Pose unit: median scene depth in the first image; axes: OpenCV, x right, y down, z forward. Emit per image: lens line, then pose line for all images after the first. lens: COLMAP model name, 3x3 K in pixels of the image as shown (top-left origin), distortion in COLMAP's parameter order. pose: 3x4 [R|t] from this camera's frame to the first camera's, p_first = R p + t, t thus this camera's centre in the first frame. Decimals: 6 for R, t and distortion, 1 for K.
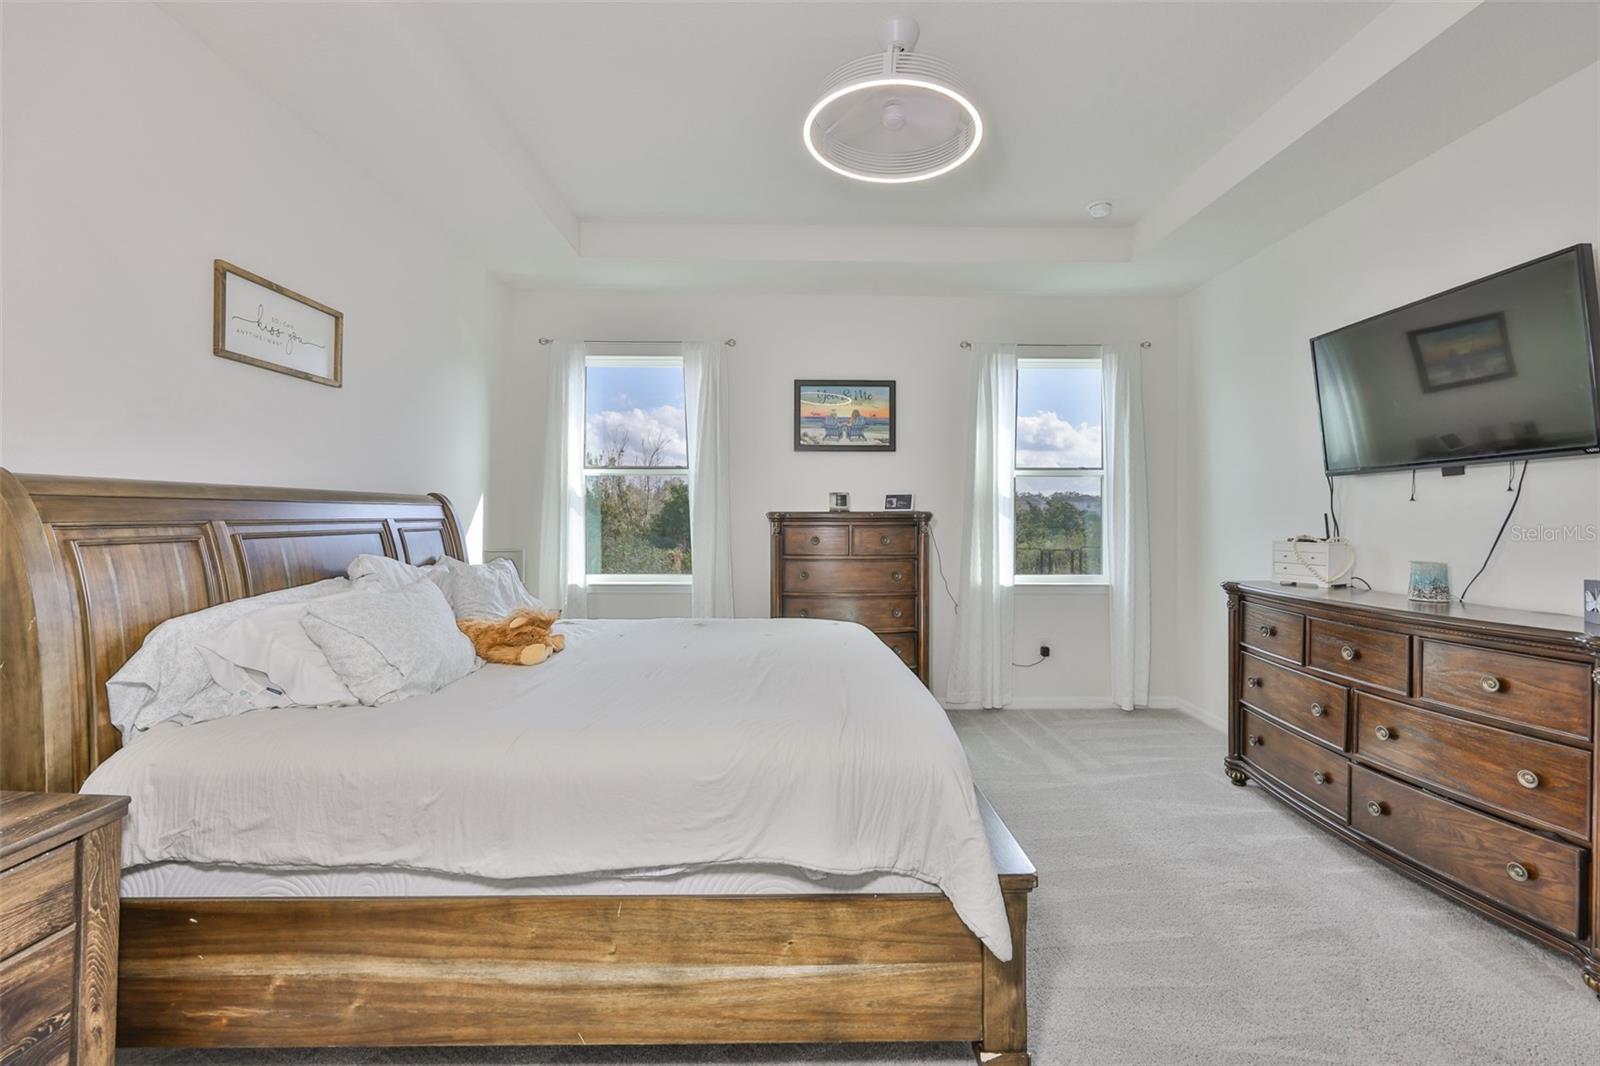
lens RADIAL K [[701.0, 0, 796.5], [0, 701.0, 515.0], [0, 0, 1]] dist [0.000513, 0.000078]
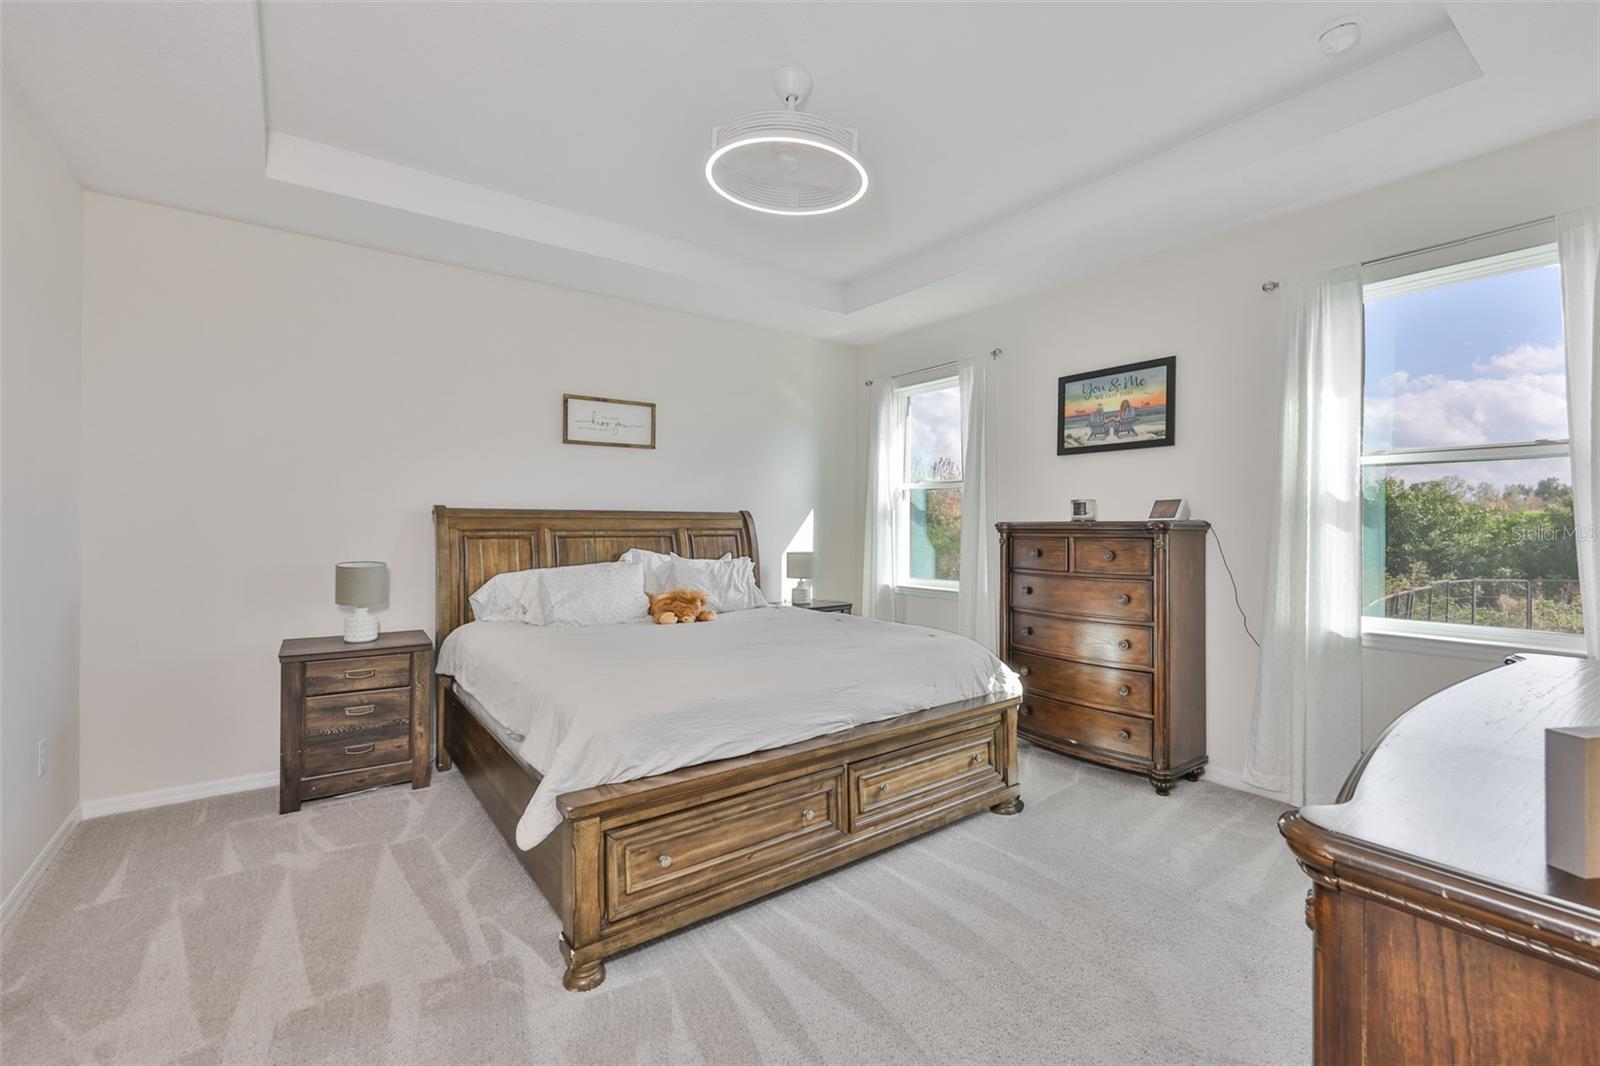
lens RADIAL K [[682.6, 0, 792.0], [0, 682.6, 523.9], [0, 0, 1]] dist [-0.003439, -0.000214]
pose [[0.580298, -0.003350, -0.814397, 0.519063], [-0.000442, 0.999990, -0.004428, 0.001851], [0.814404, 0.002930, 0.580291, 0.201706]]
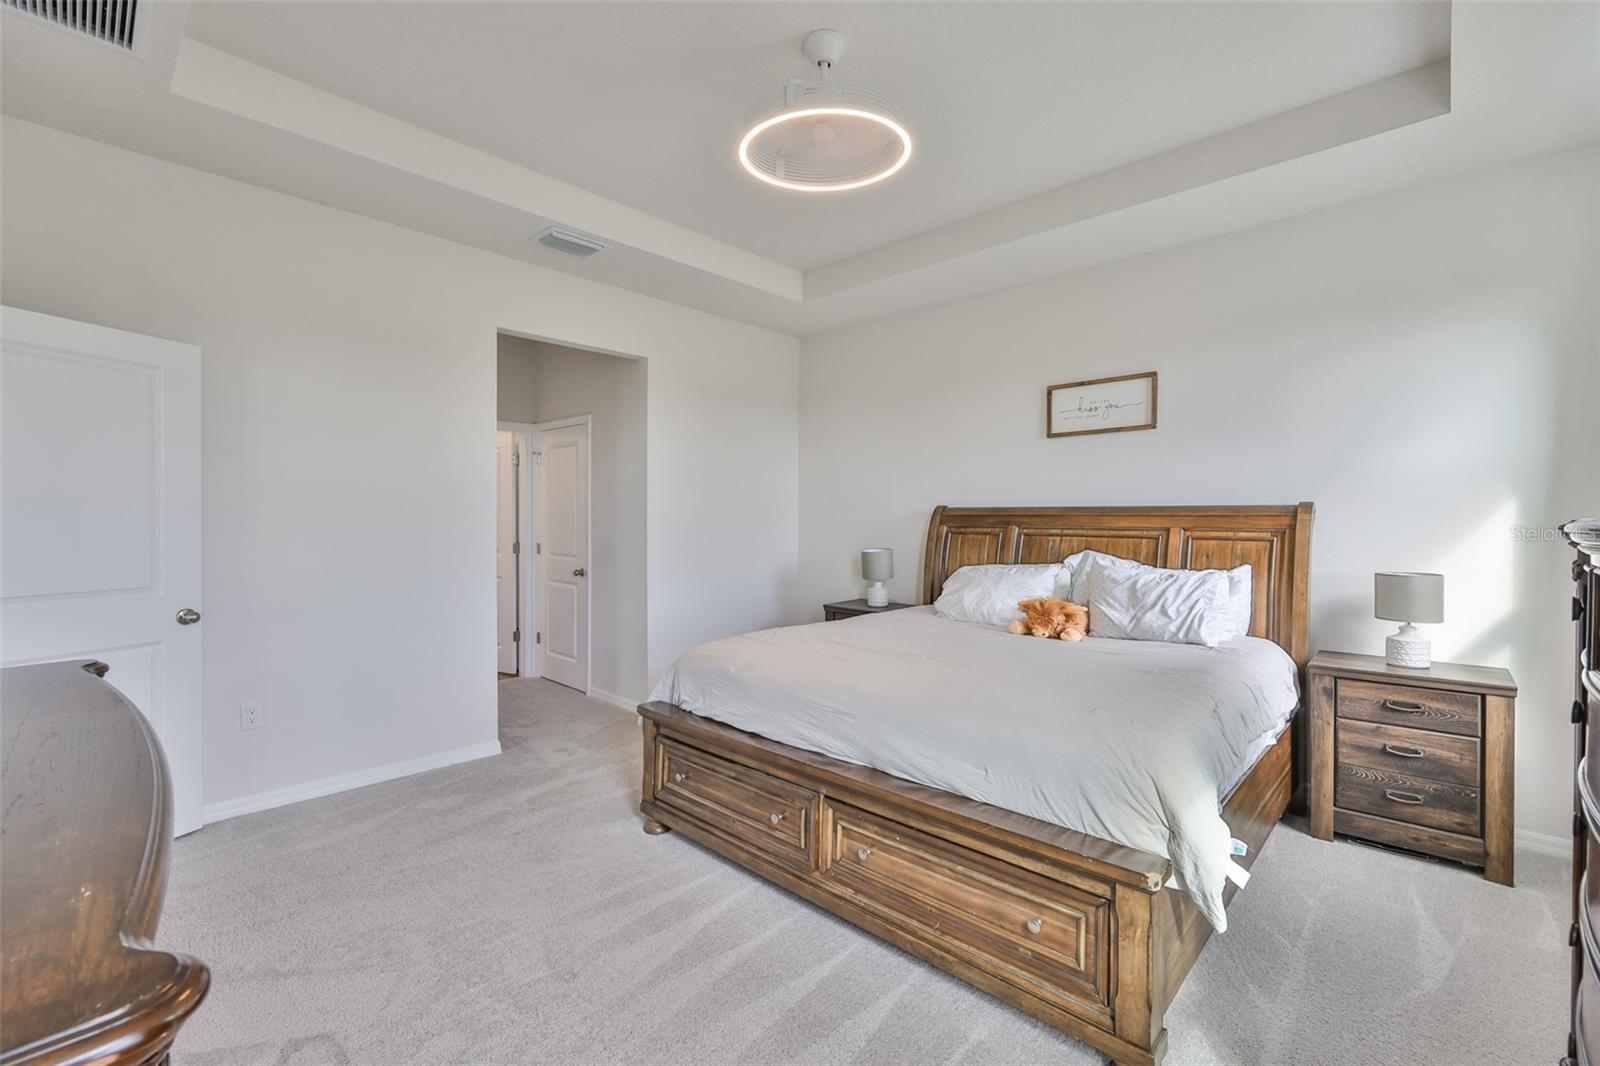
lens RADIAL K [[685.3, 0, 800.0], [0, 685.3, 533.0], [0, 0, 1]] dist [-0.000562, -0.000196]
pose [[-0.700563, 0.008731, -0.713537, 0.453693], [-0.007130, 0.999790, 0.019233, -0.001851], [0.713555, 0.018562, -0.700354, 0.873399]]
